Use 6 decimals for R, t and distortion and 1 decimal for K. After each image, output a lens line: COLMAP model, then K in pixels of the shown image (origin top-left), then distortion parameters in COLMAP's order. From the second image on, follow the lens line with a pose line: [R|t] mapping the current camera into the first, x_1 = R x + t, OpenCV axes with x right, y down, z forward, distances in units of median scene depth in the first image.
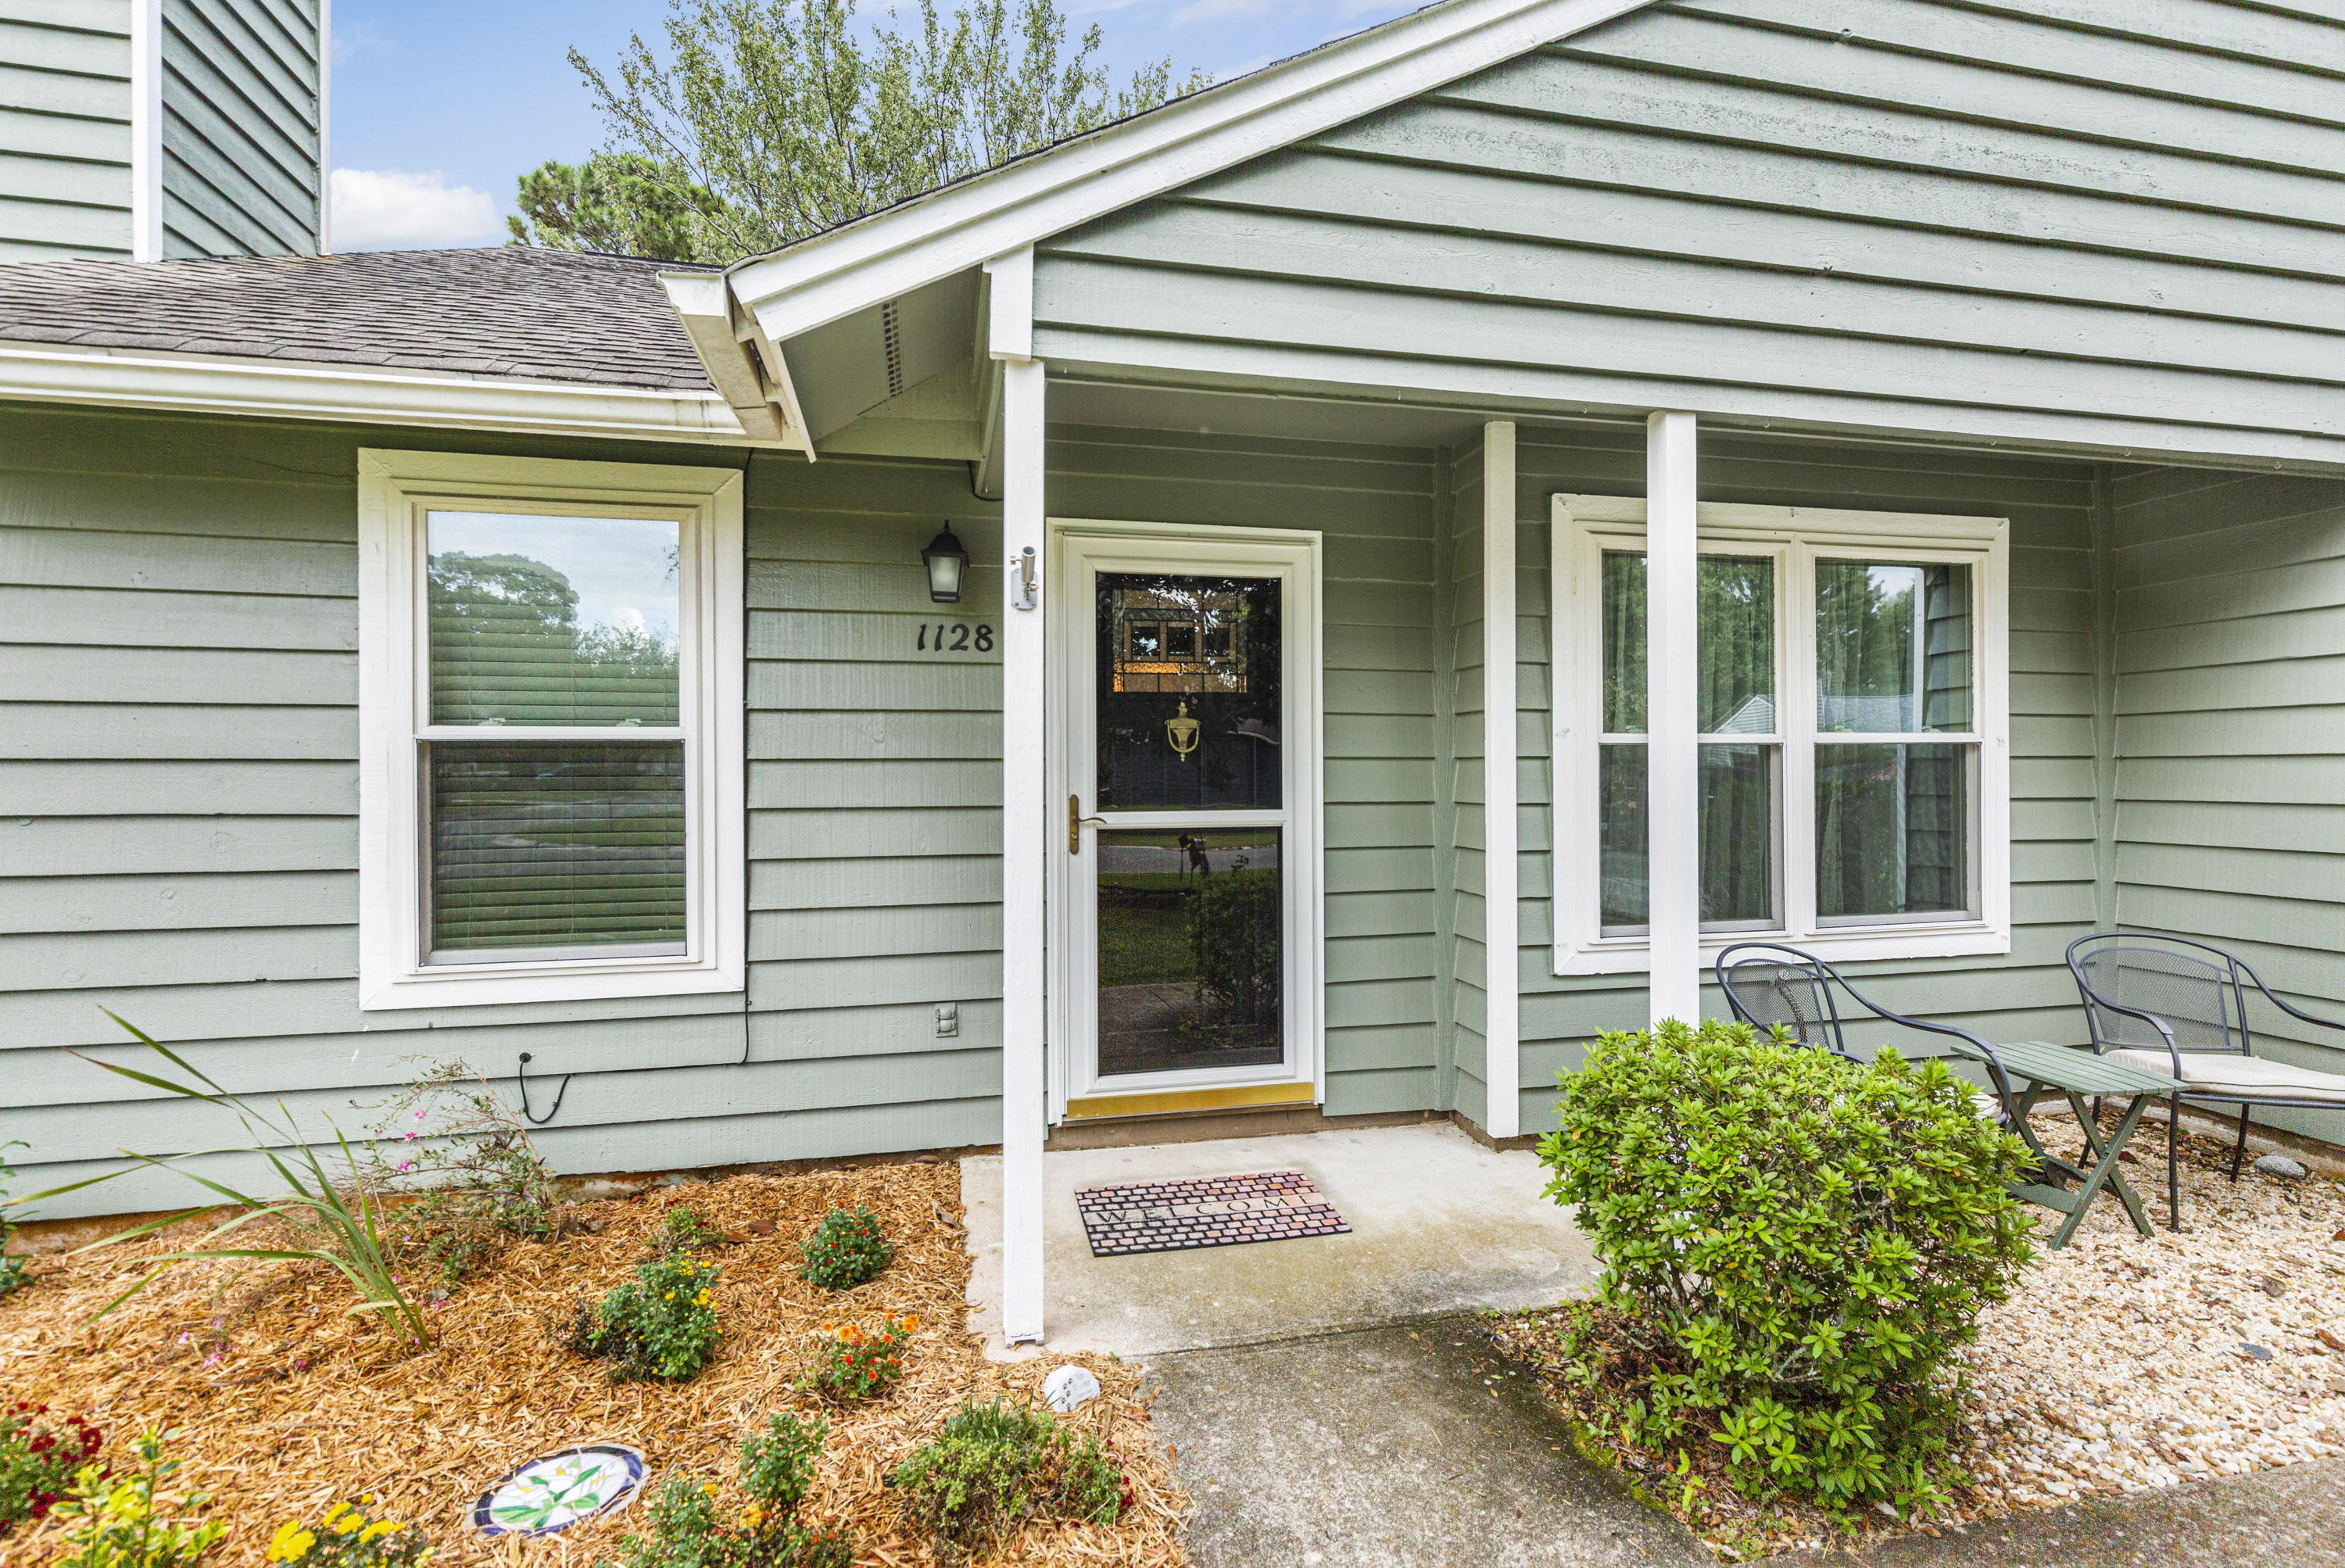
lens RADIAL K [[1074.6, 0, 1163.2], [0, 1074.6, 780.2], [0, 0, 1]] dist [0.005652, -0.001498]
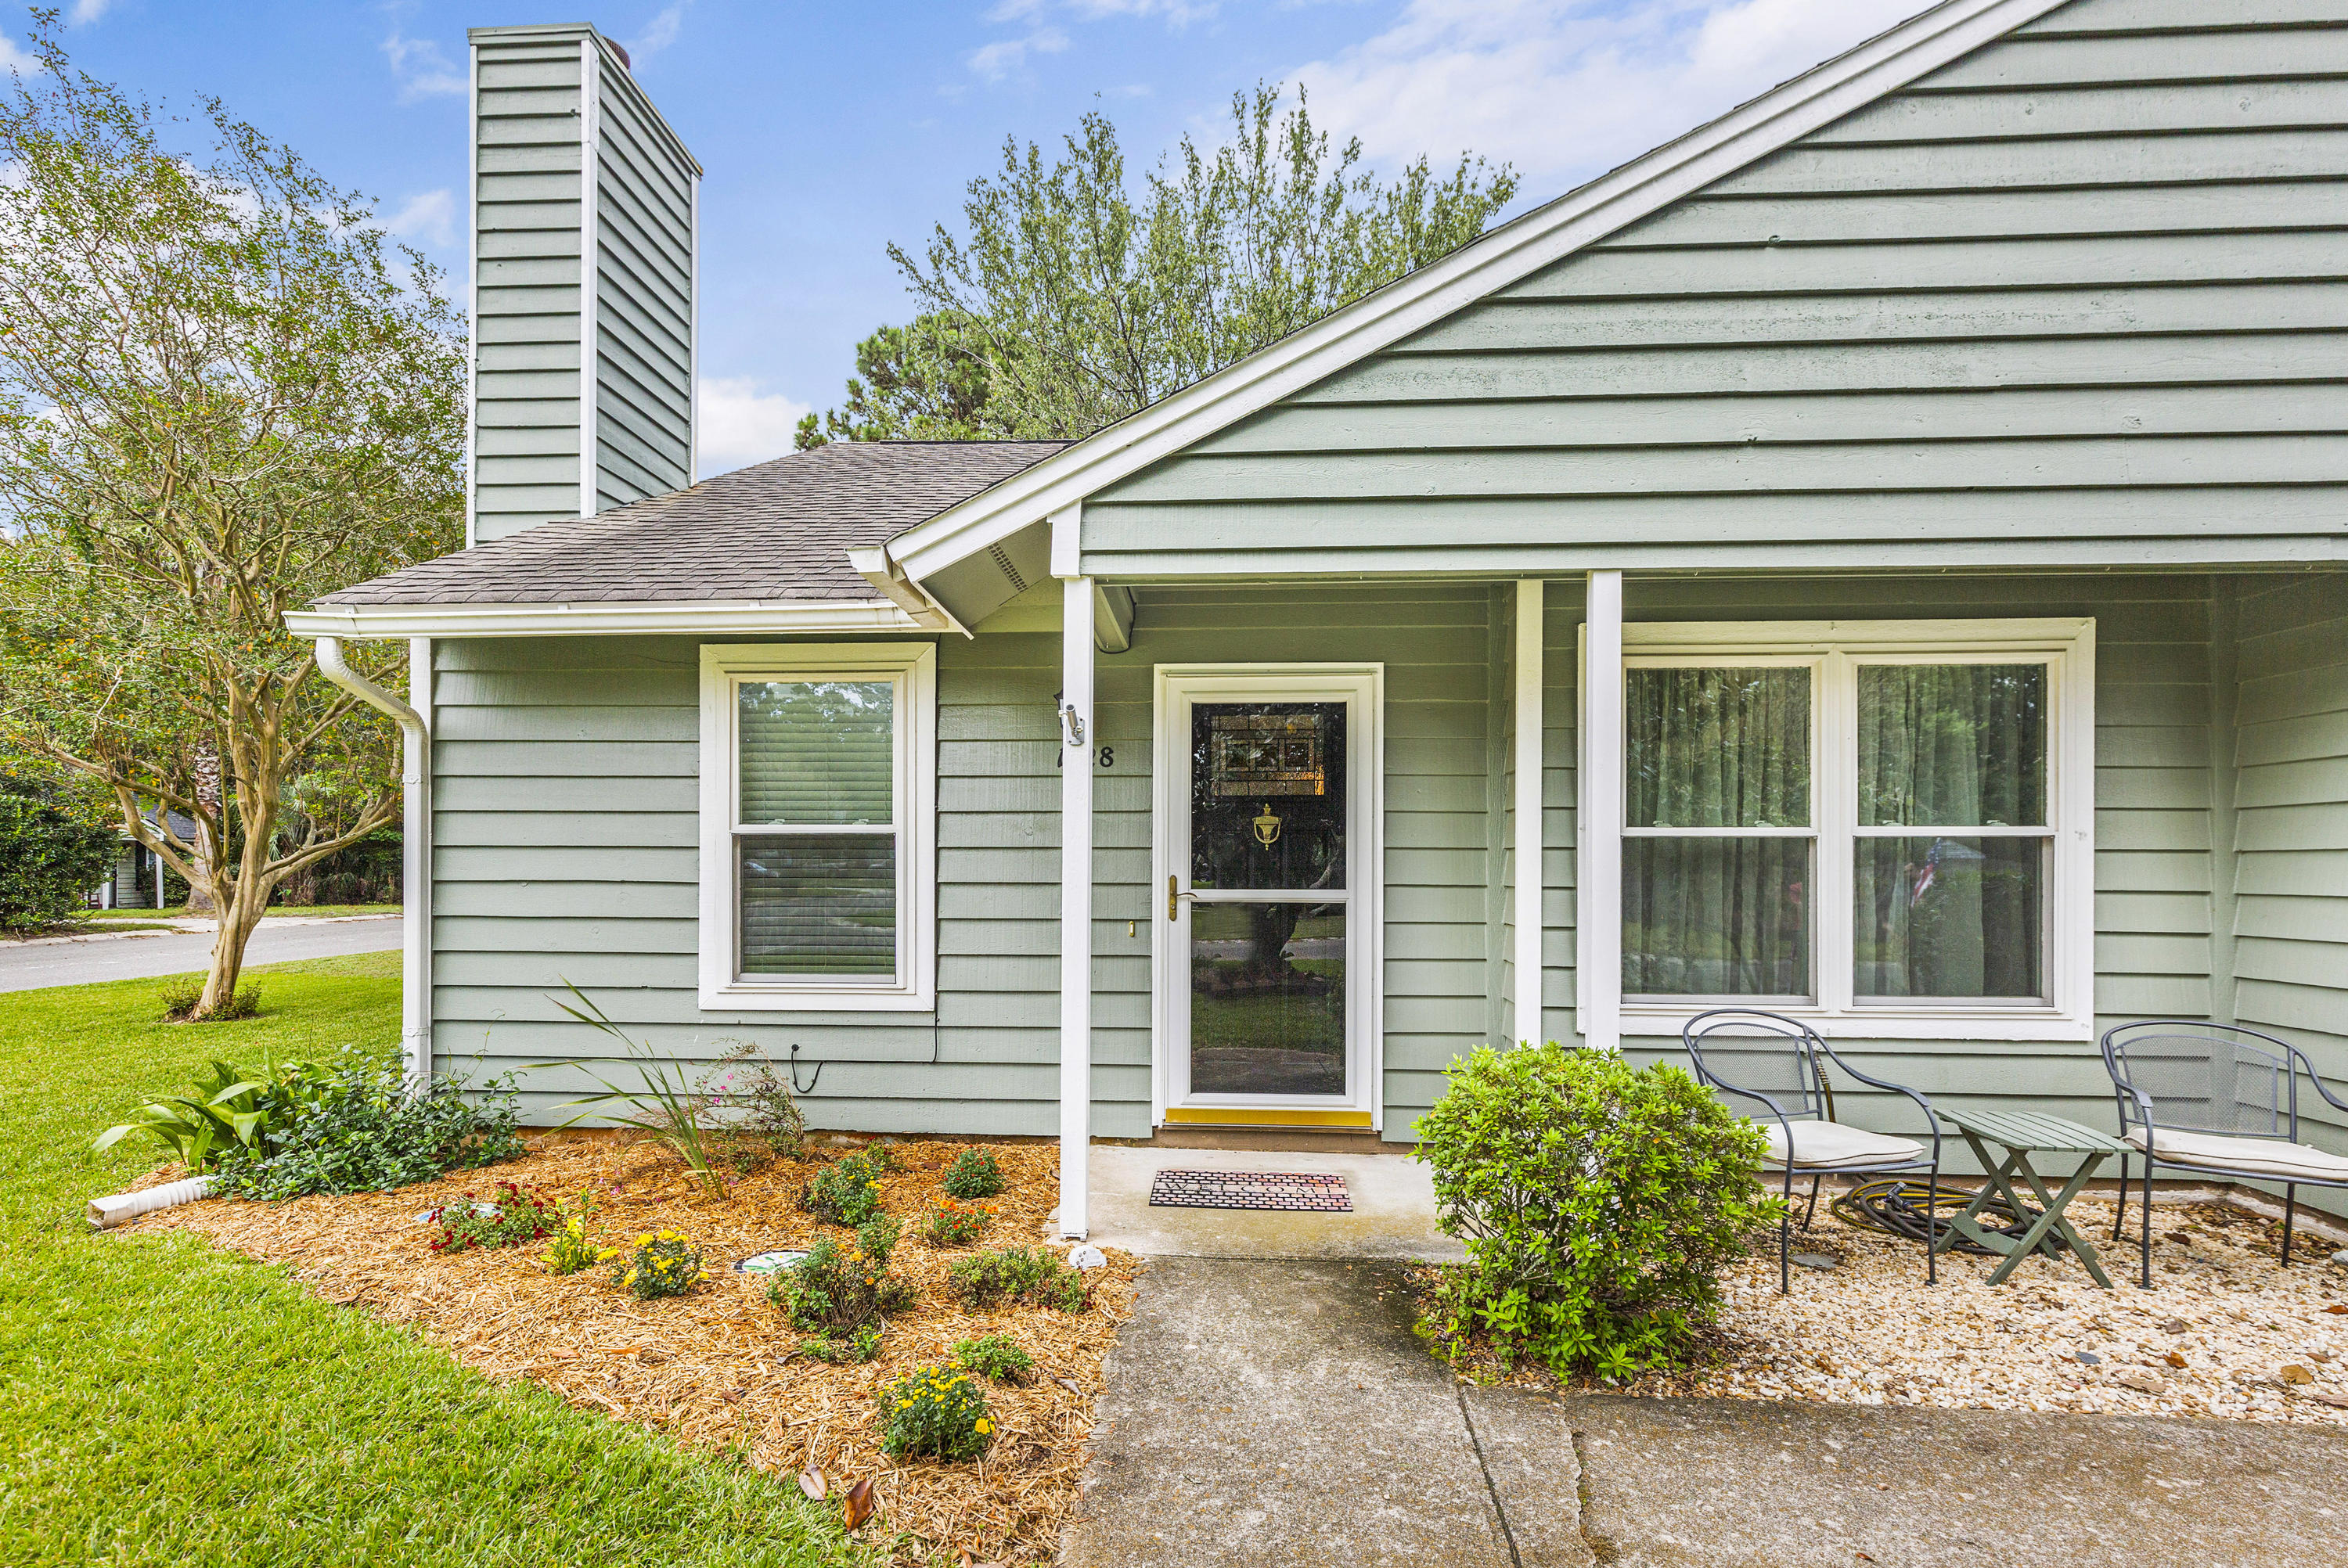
lens RADIAL K [[1075.9, 0, 1179.8], [0, 1075.9, 878.8], [0, 0, 1]] dist [0.005652, -0.001498]
pose [[0.968472, 0.009891, -0.248925, 0.269889], [-0.008857, 0.999947, 0.005273, 0.011541], [0.248964, -0.002902, 0.968508, -0.285627]]
